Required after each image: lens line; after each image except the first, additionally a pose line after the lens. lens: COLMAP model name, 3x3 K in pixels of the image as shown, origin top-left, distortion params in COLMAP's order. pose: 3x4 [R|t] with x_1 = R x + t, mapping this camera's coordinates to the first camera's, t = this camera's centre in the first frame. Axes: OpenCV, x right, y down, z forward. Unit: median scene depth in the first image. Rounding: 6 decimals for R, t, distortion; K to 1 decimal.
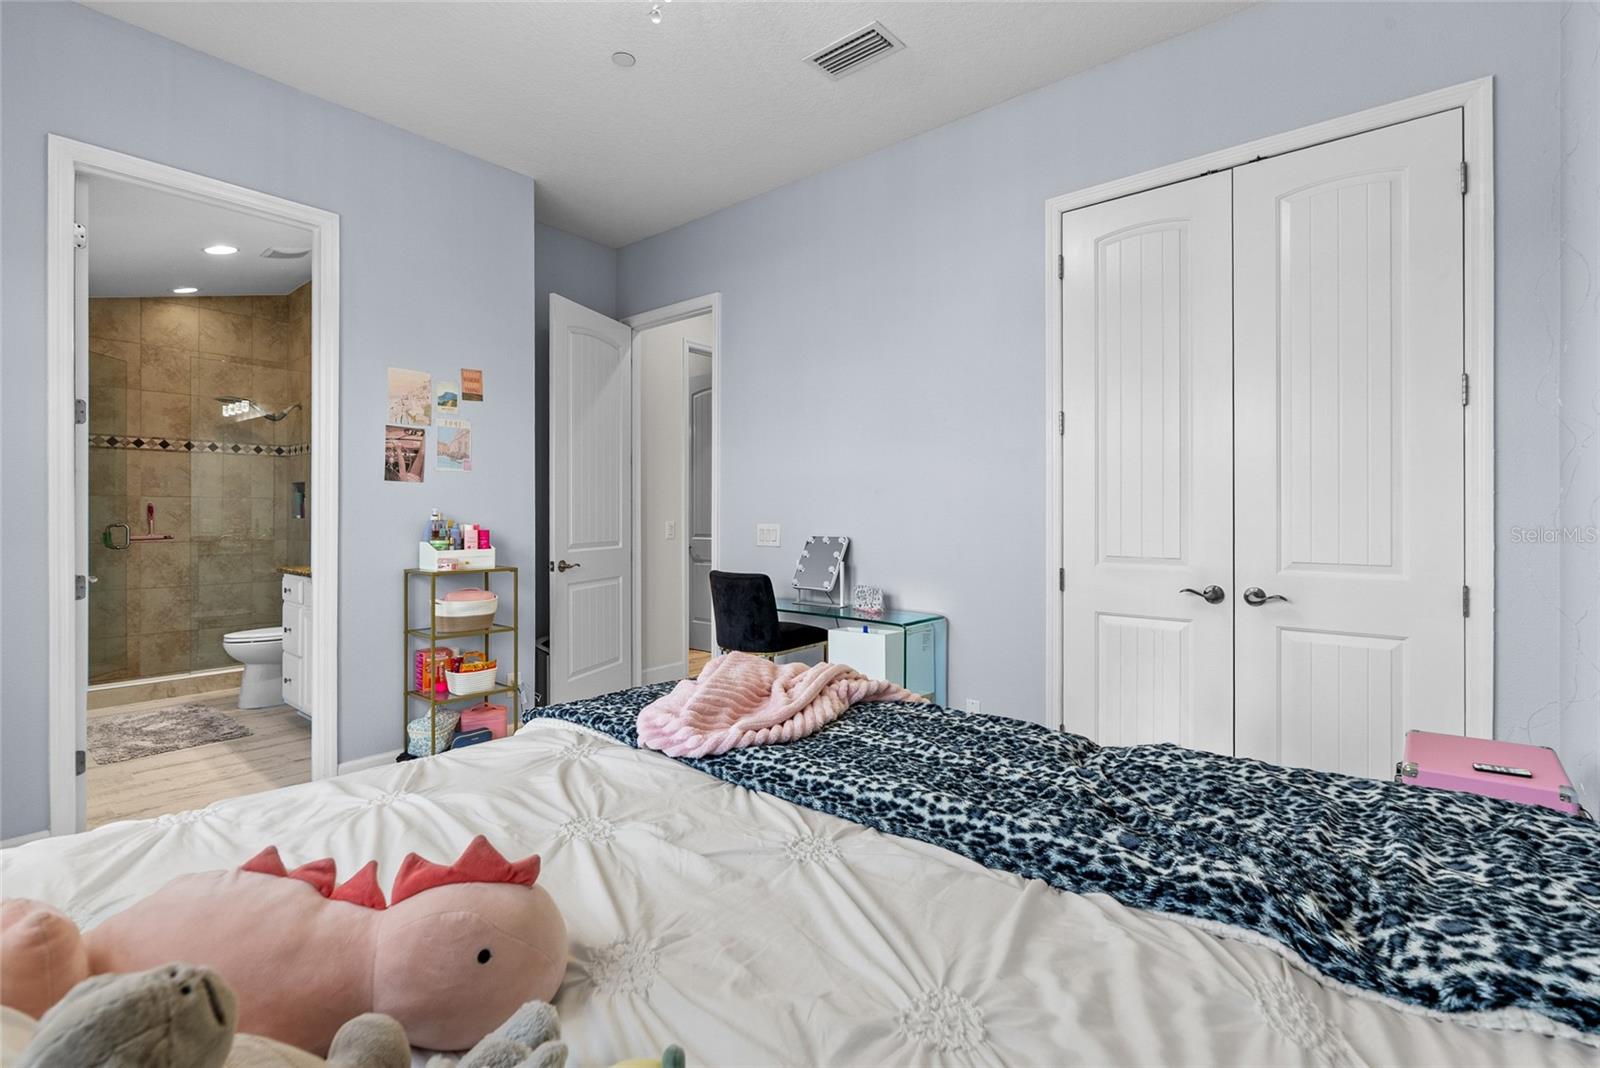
lens RADIAL K [[725.7, 0, 786.7], [0, 725.7, 518.2], [0, 0, 1]] dist [-0.007251, 0.002996]
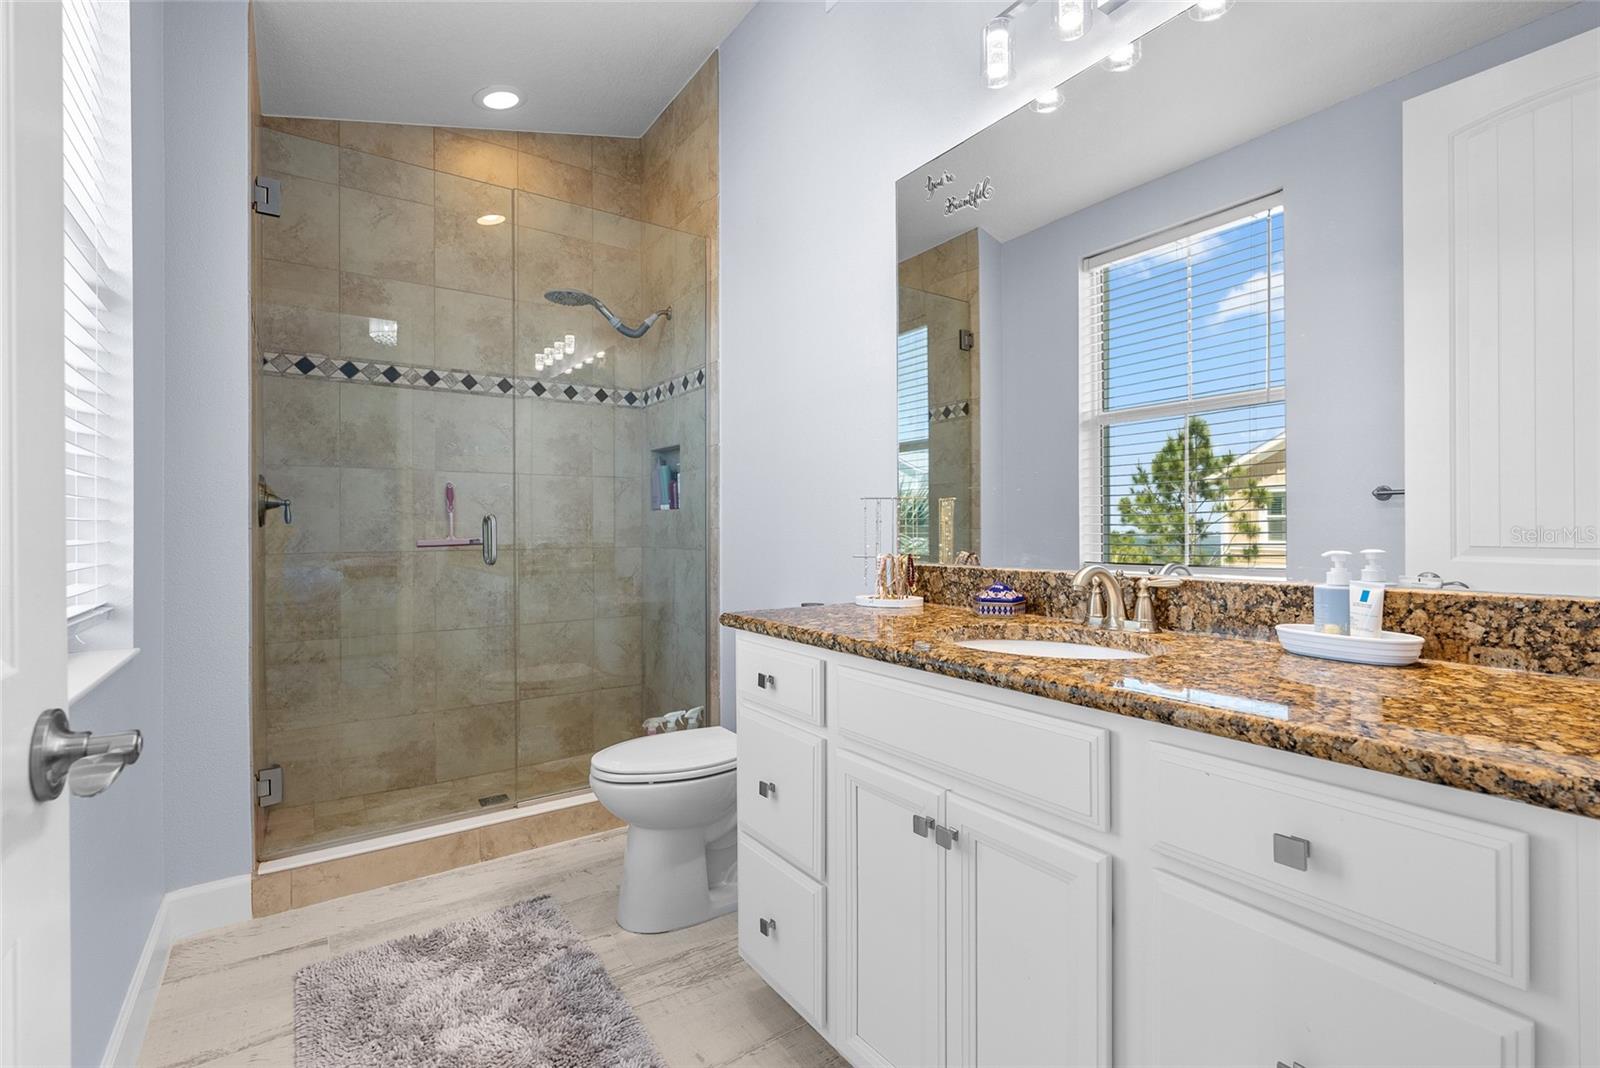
lens RADIAL K [[725.7, 0, 807.4], [0, 725.7, 526.6], [0, 0, 1]] dist [-0.007251, 0.002996]
pose [[0.965946, -0.009175, -0.258580, -0.443183], [0.008103, 0.999954, -0.005208, 0.018468], [0.258615, 0.002936, 0.965976, 0.501950]]
